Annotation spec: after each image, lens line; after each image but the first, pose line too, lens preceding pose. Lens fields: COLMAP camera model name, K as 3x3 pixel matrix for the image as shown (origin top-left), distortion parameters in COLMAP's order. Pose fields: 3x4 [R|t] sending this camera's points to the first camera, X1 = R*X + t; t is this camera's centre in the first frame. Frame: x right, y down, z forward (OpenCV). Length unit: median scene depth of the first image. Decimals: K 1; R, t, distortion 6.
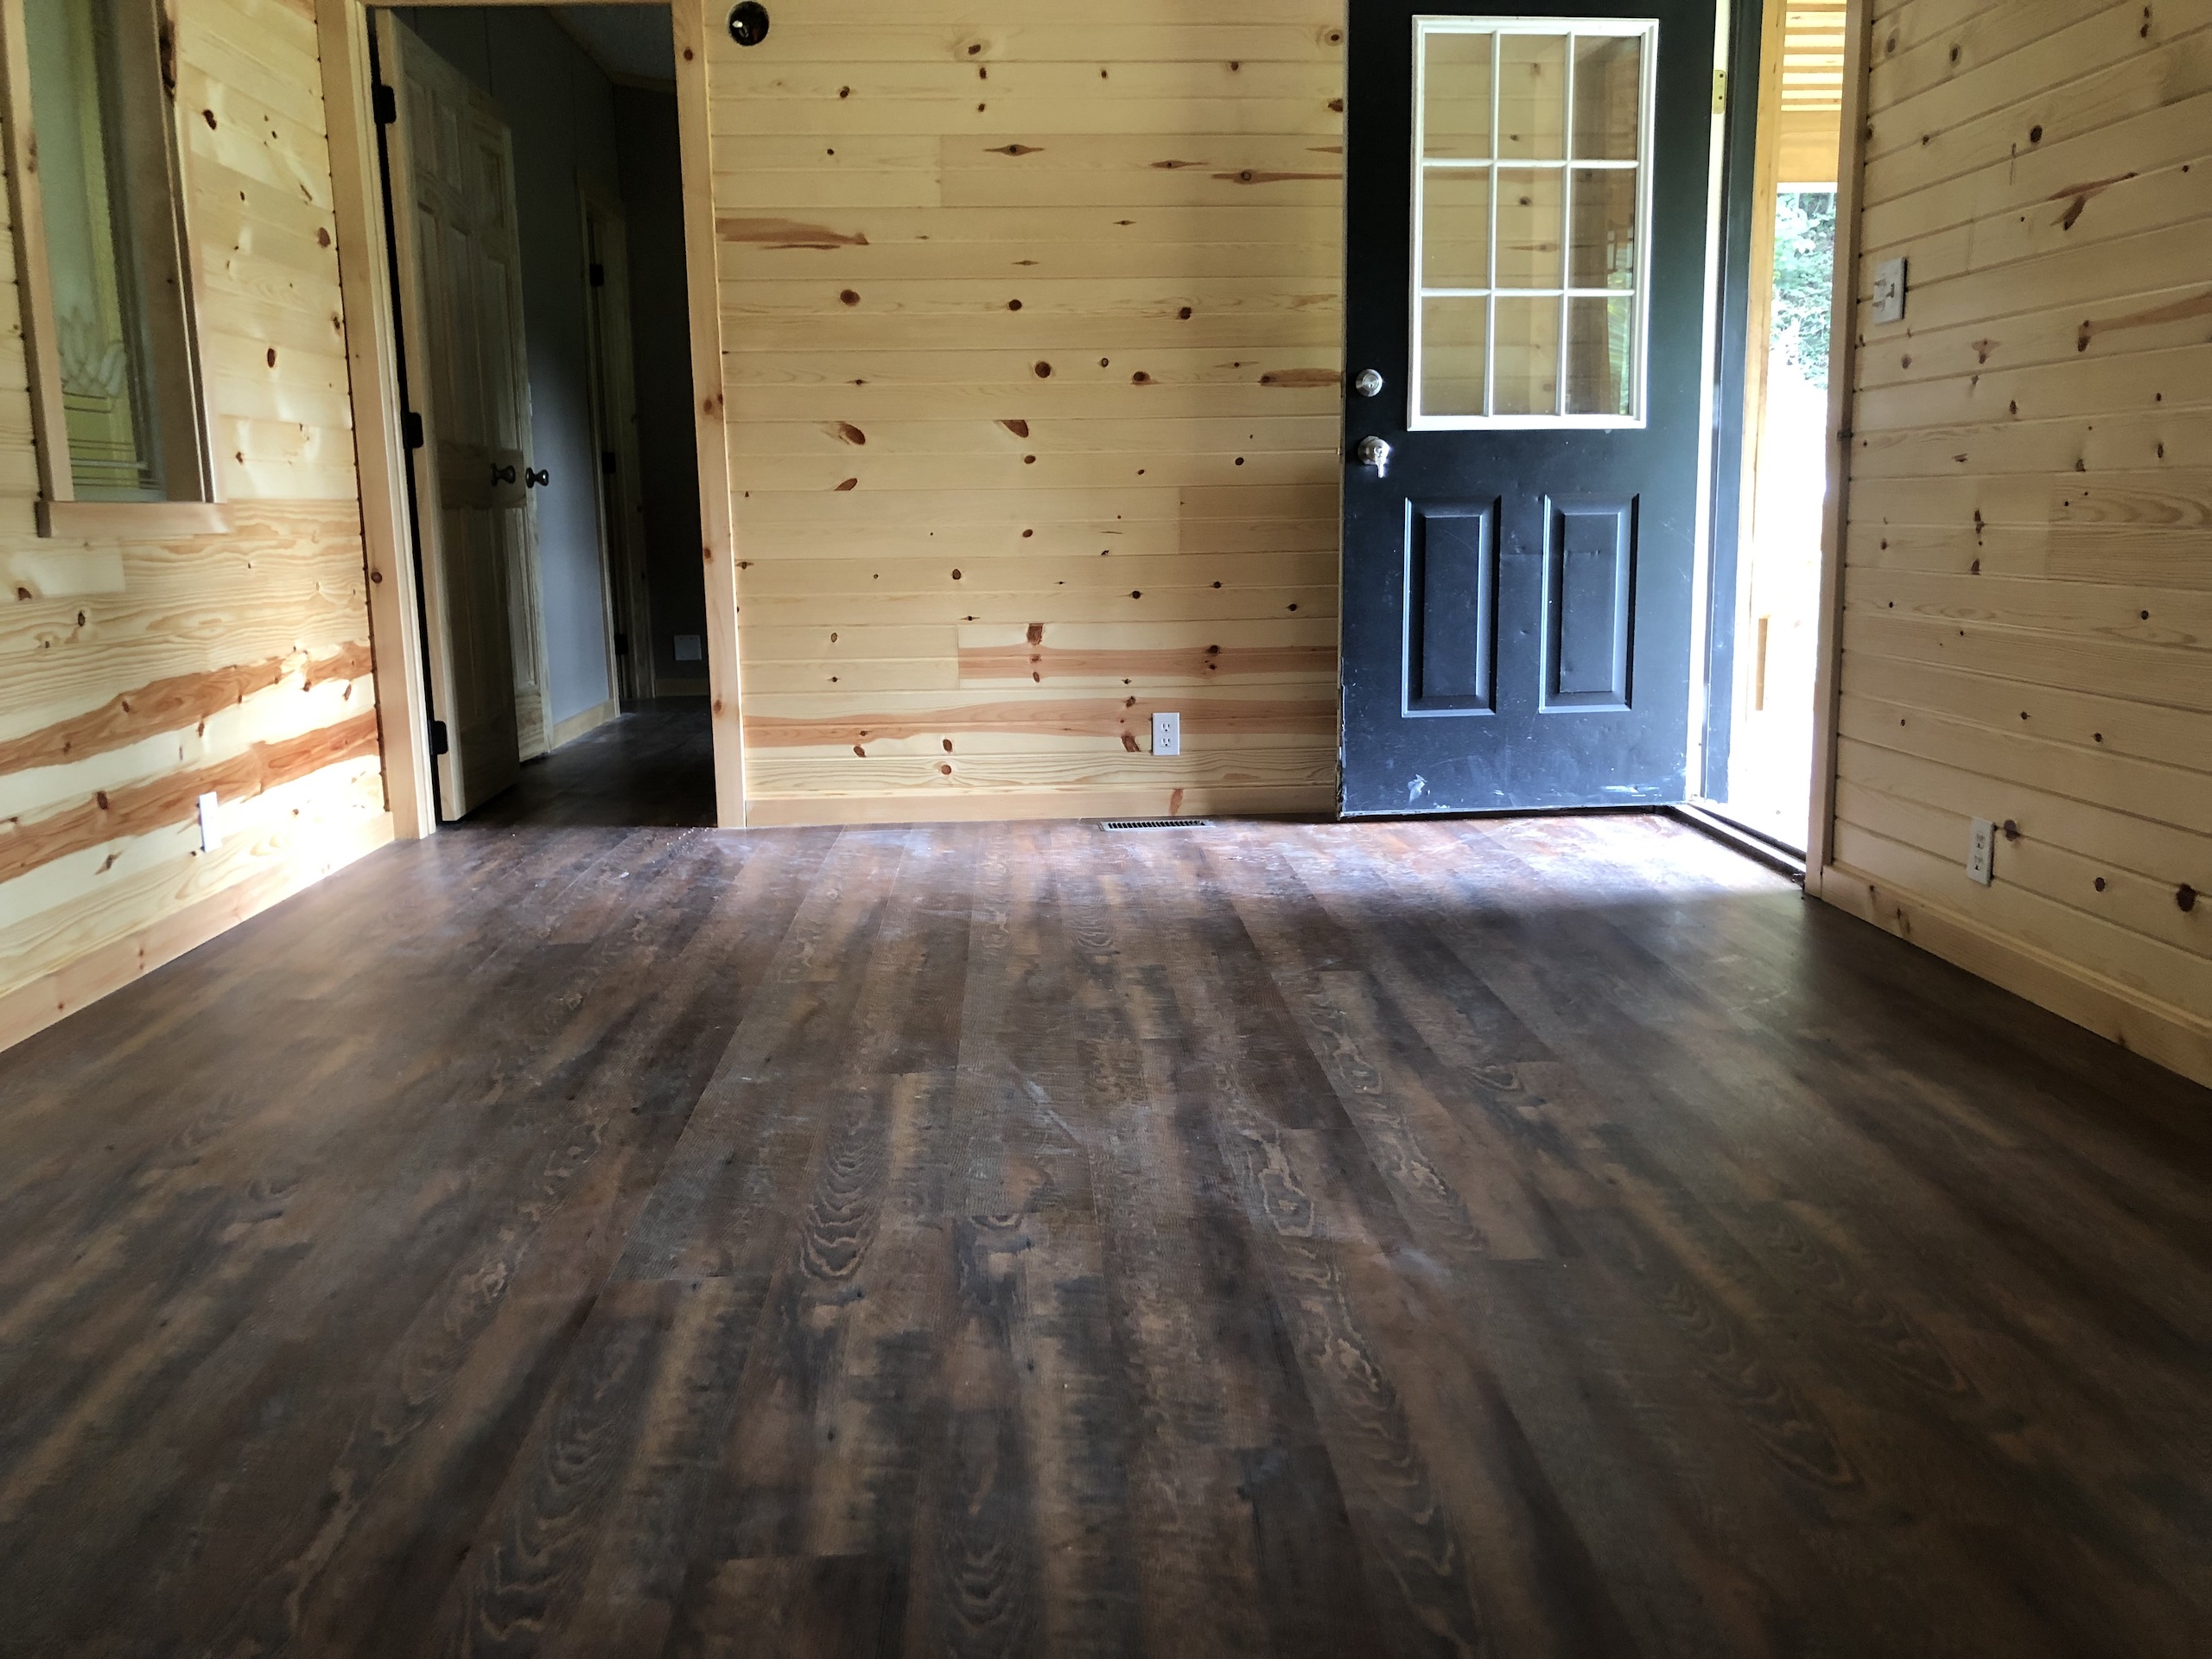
lens RADIAL K [[1803.9, 0, 1113.0], [0, 1803.9, 796.7], [0, 0, 1]] dist [0.060638, -0.062931]
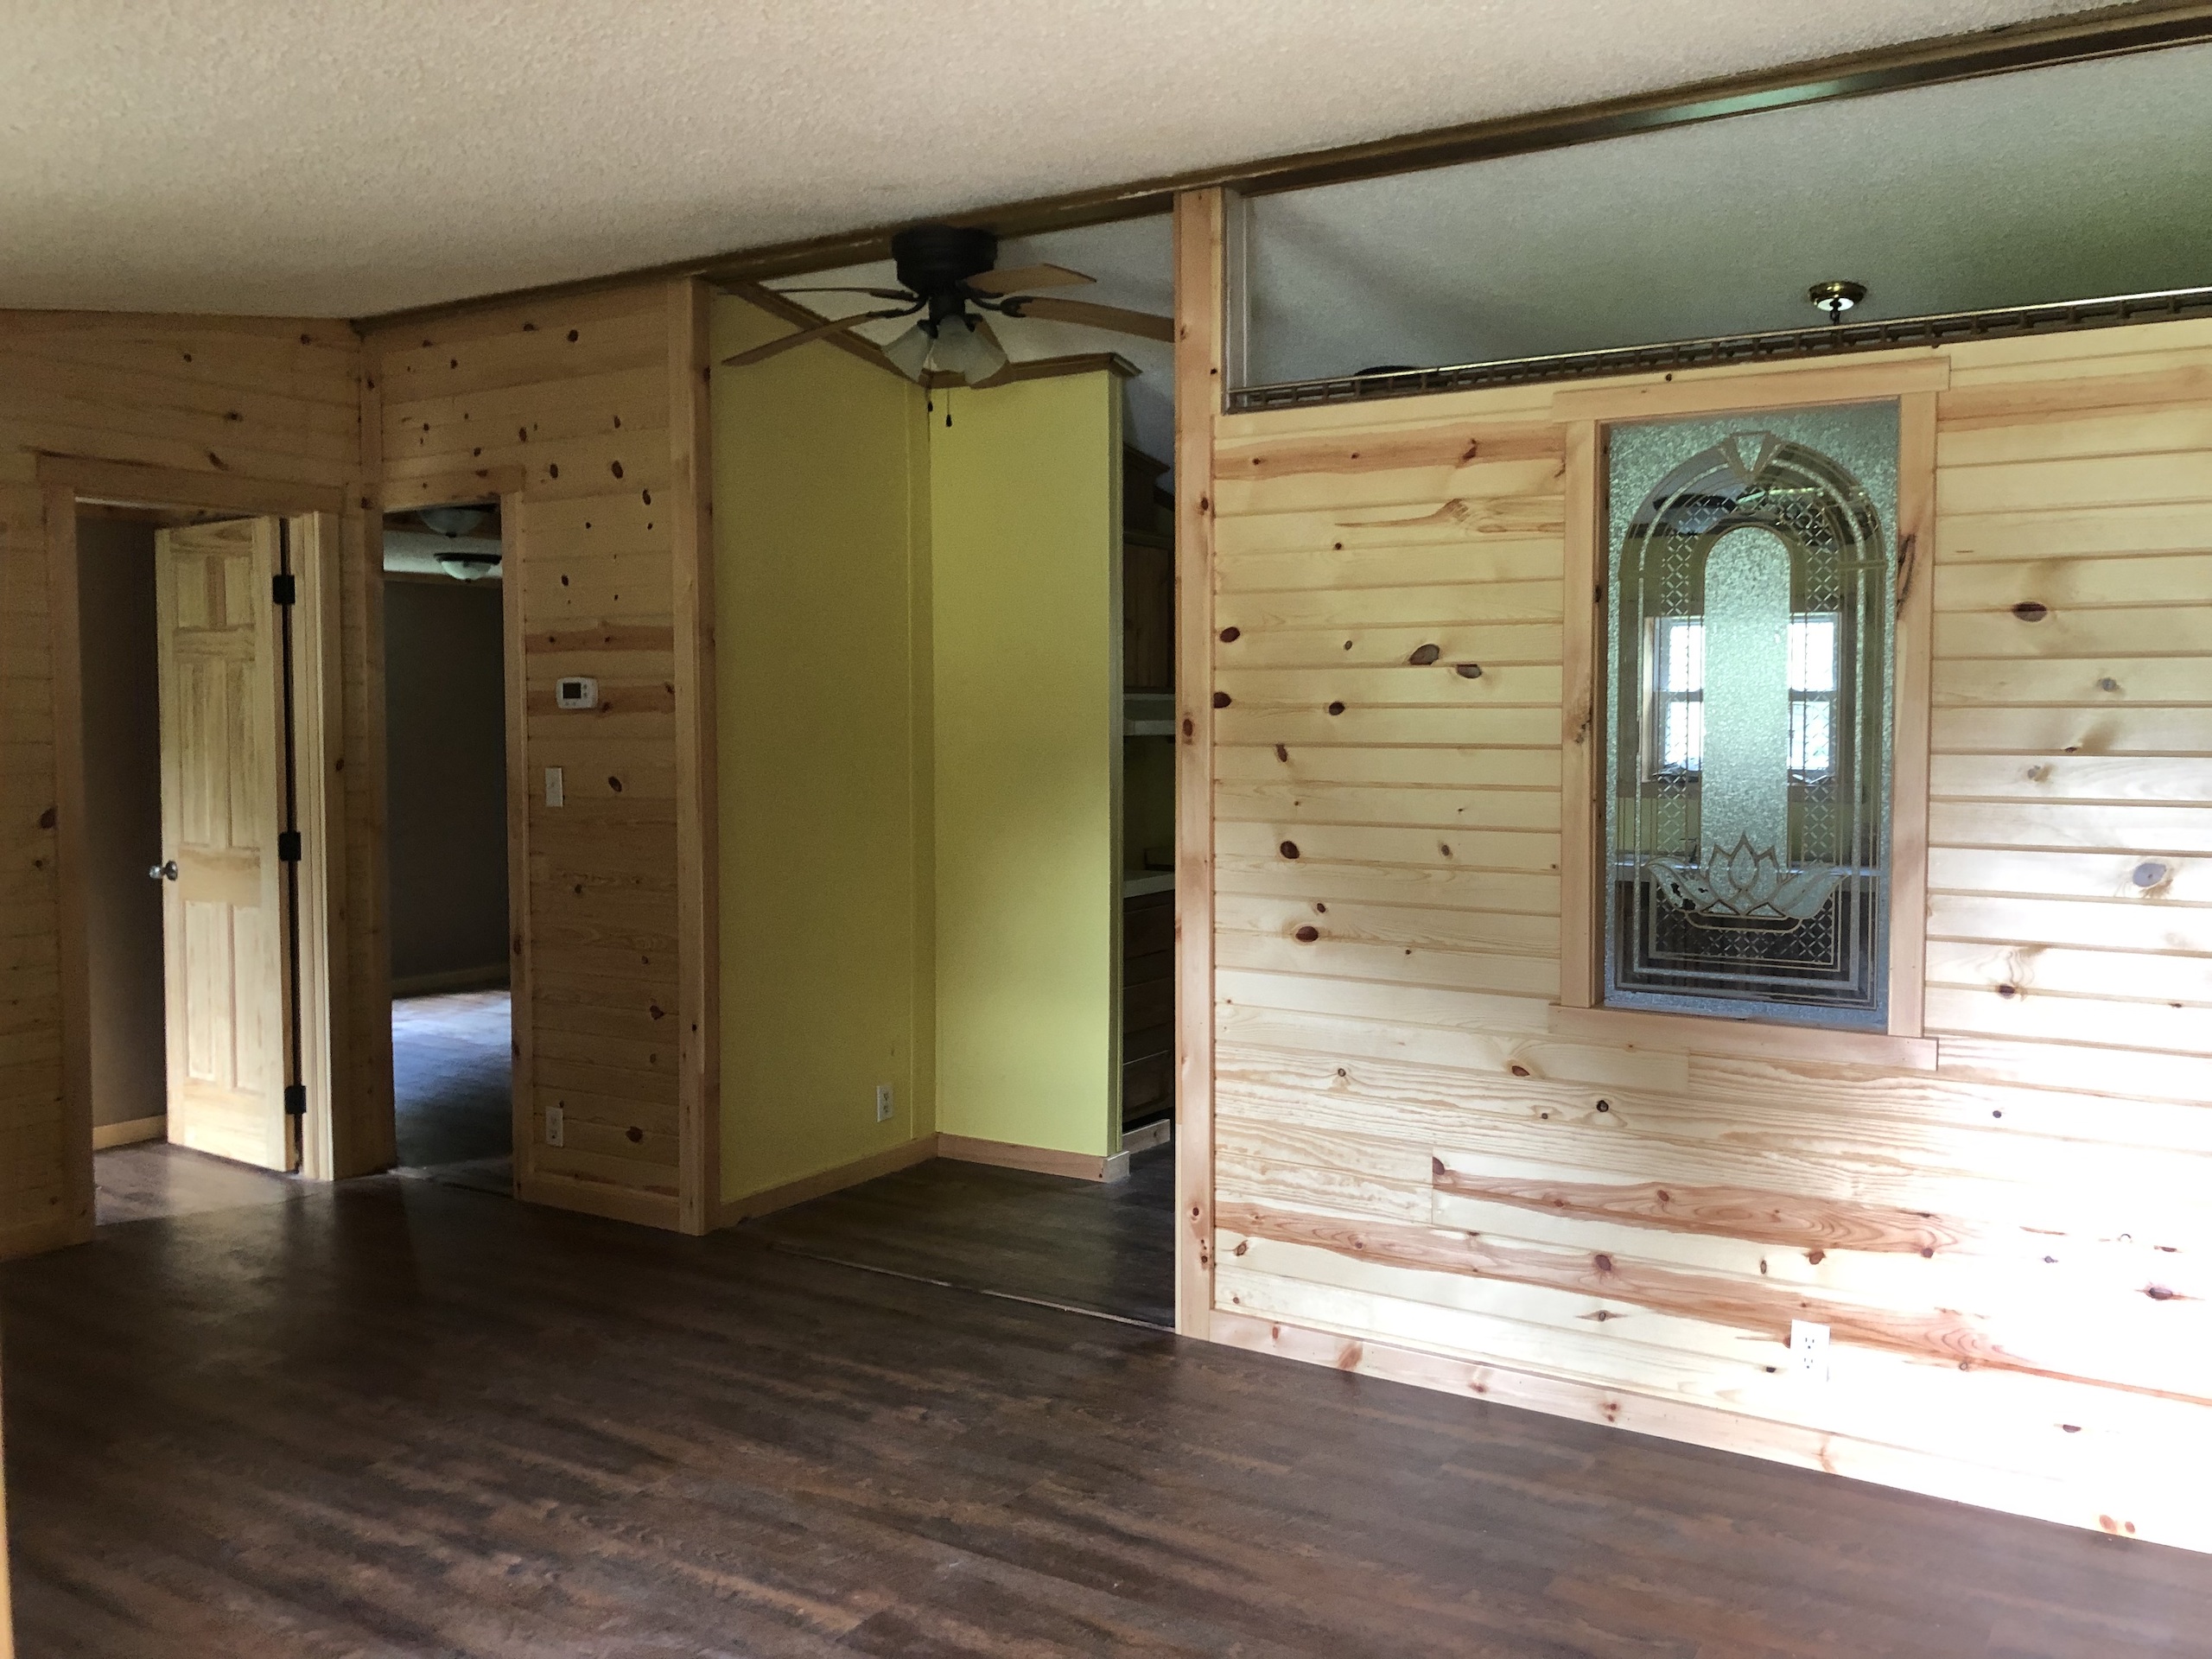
lens RADIAL K [[1803.9, 0, 1113.0], [0, 1803.9, 796.7], [0, 0, 1]] dist [0.060638, -0.062931]
pose [[-0.576050, 0.058096, -0.815347, 0.567328], [-0.117432, 0.981242, 0.152883, -0.444010], [0.808935, 0.183816, -0.558422, 1.395654]]
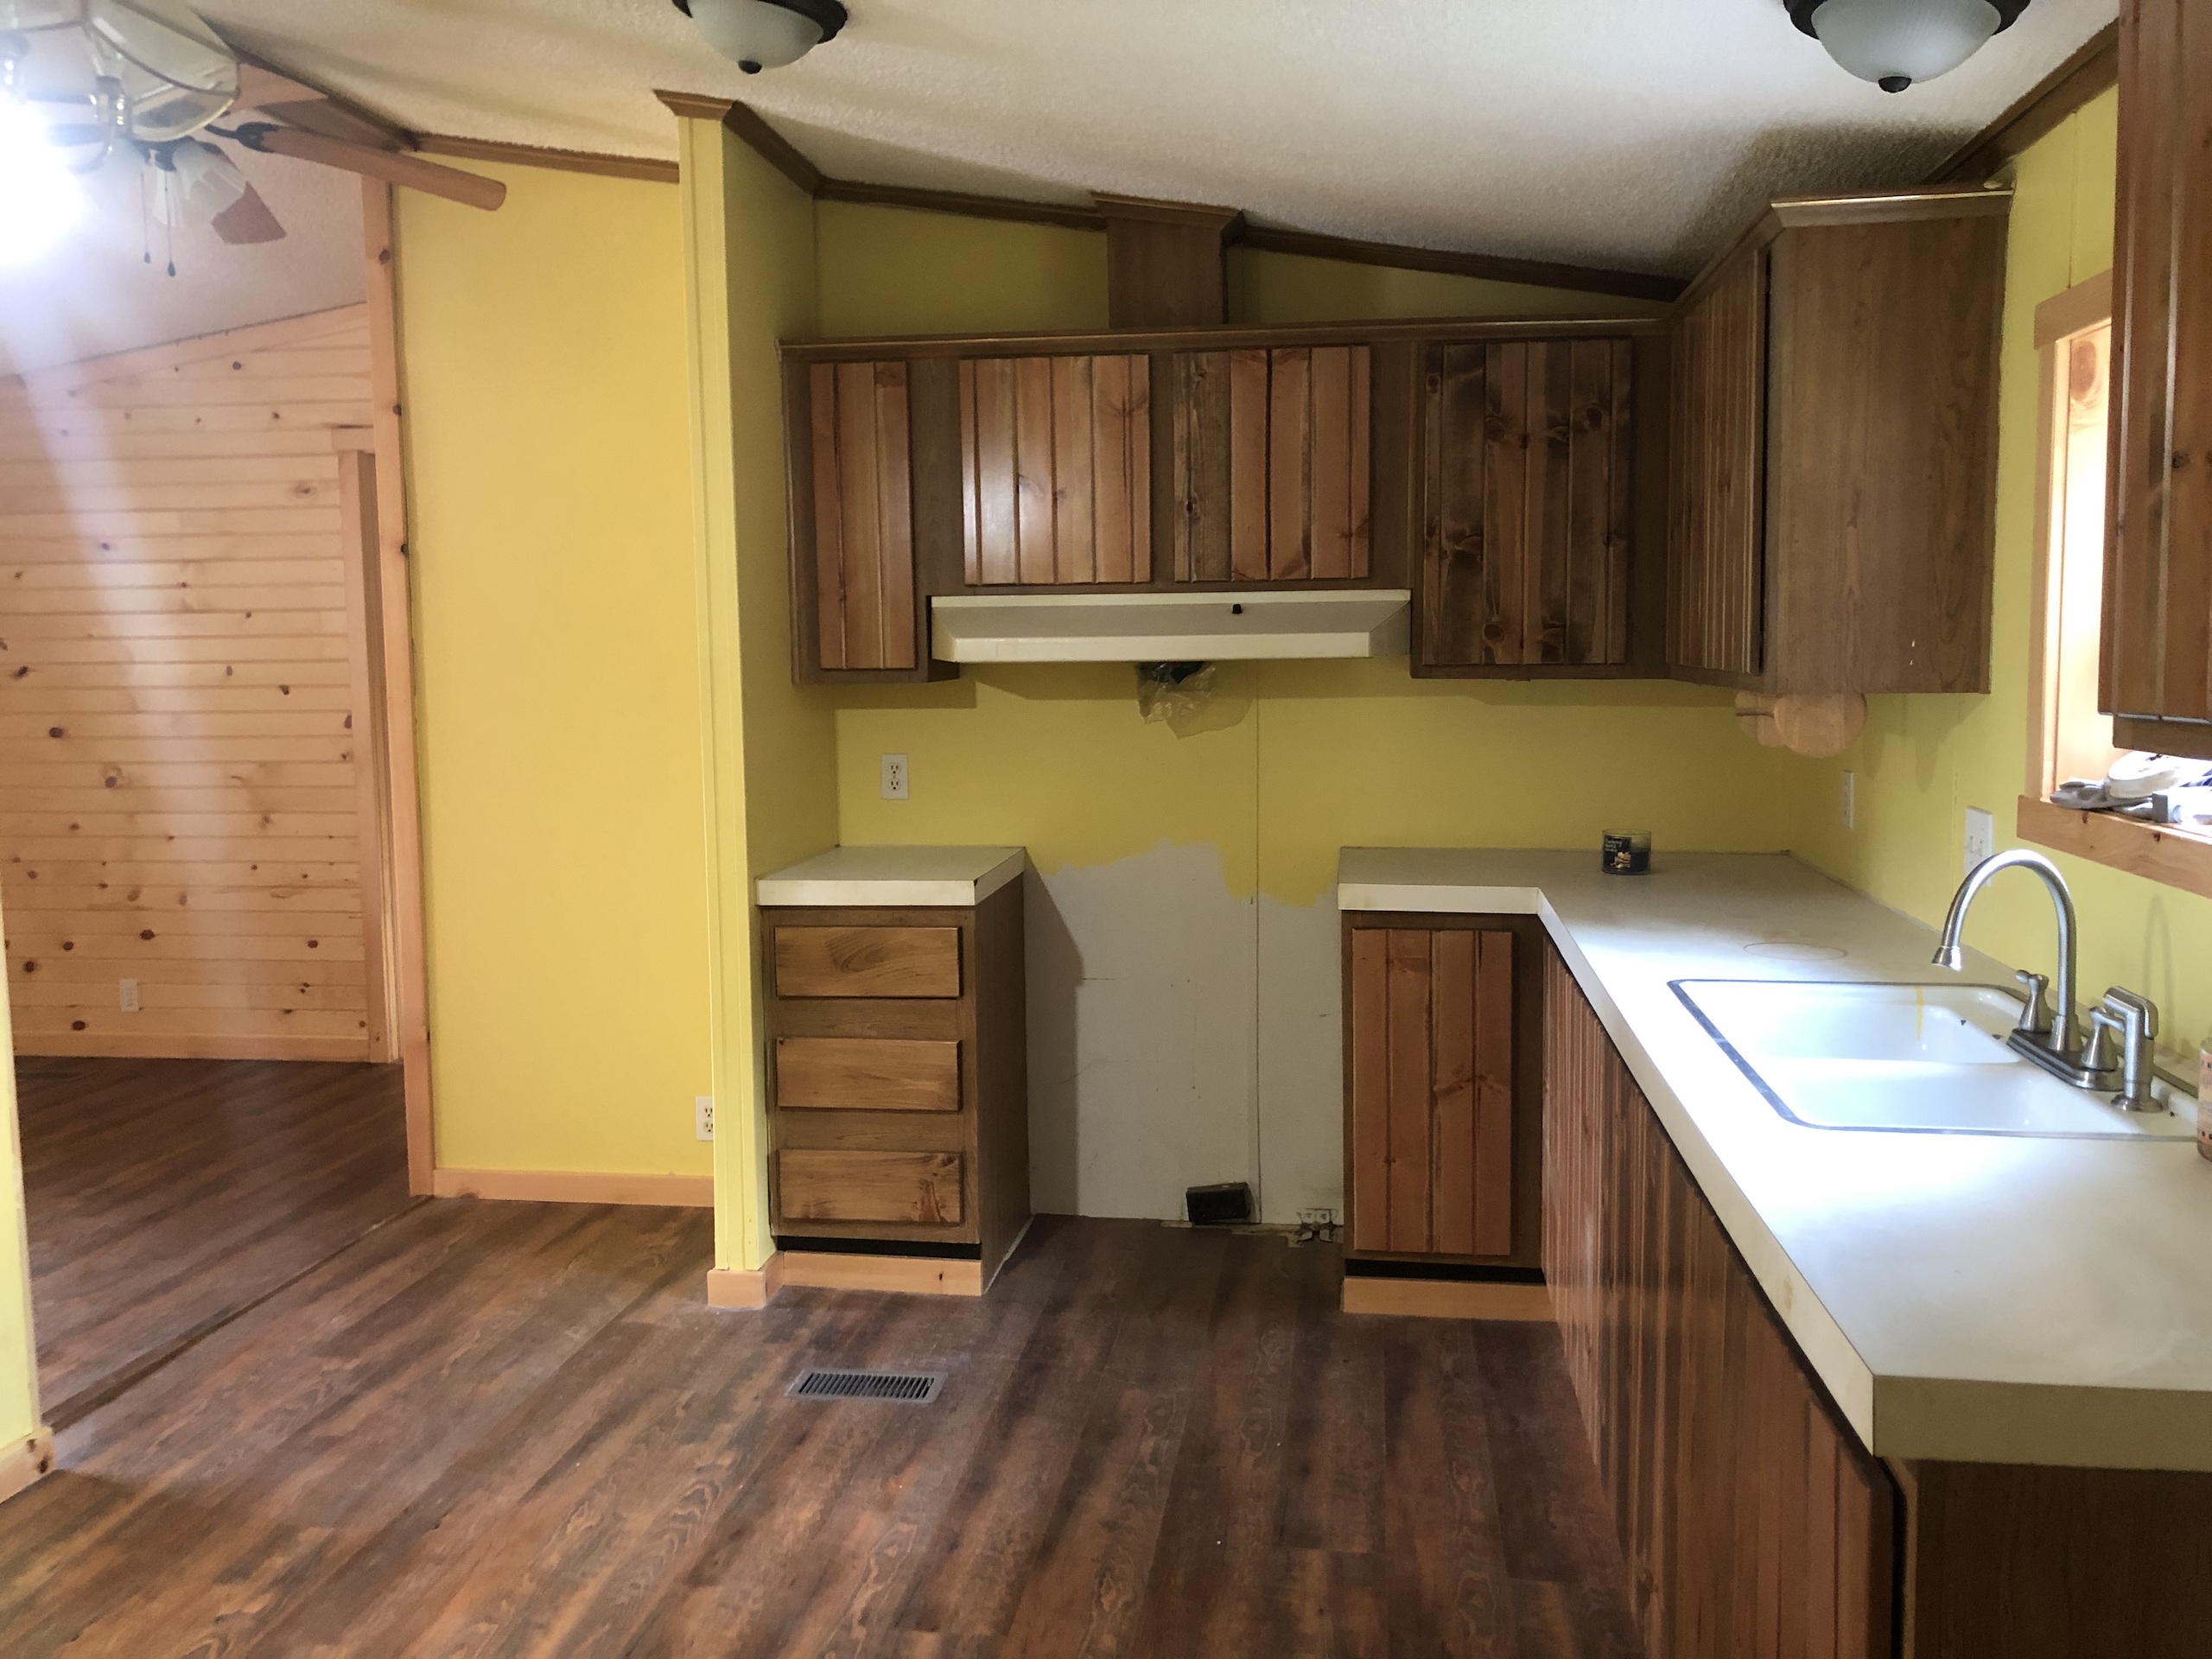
lens RADIAL K [[1803.9, 0, 1113.0], [0, 1803.9, 796.7], [0, 0, 1]] dist [0.060638, -0.062931]
pose [[-0.981682, 0.009350, 0.190300, -1.392645], [0.055547, 0.969451, 0.238912, -0.420805], [-0.182252, 0.245106, -0.952212, 1.524152]]
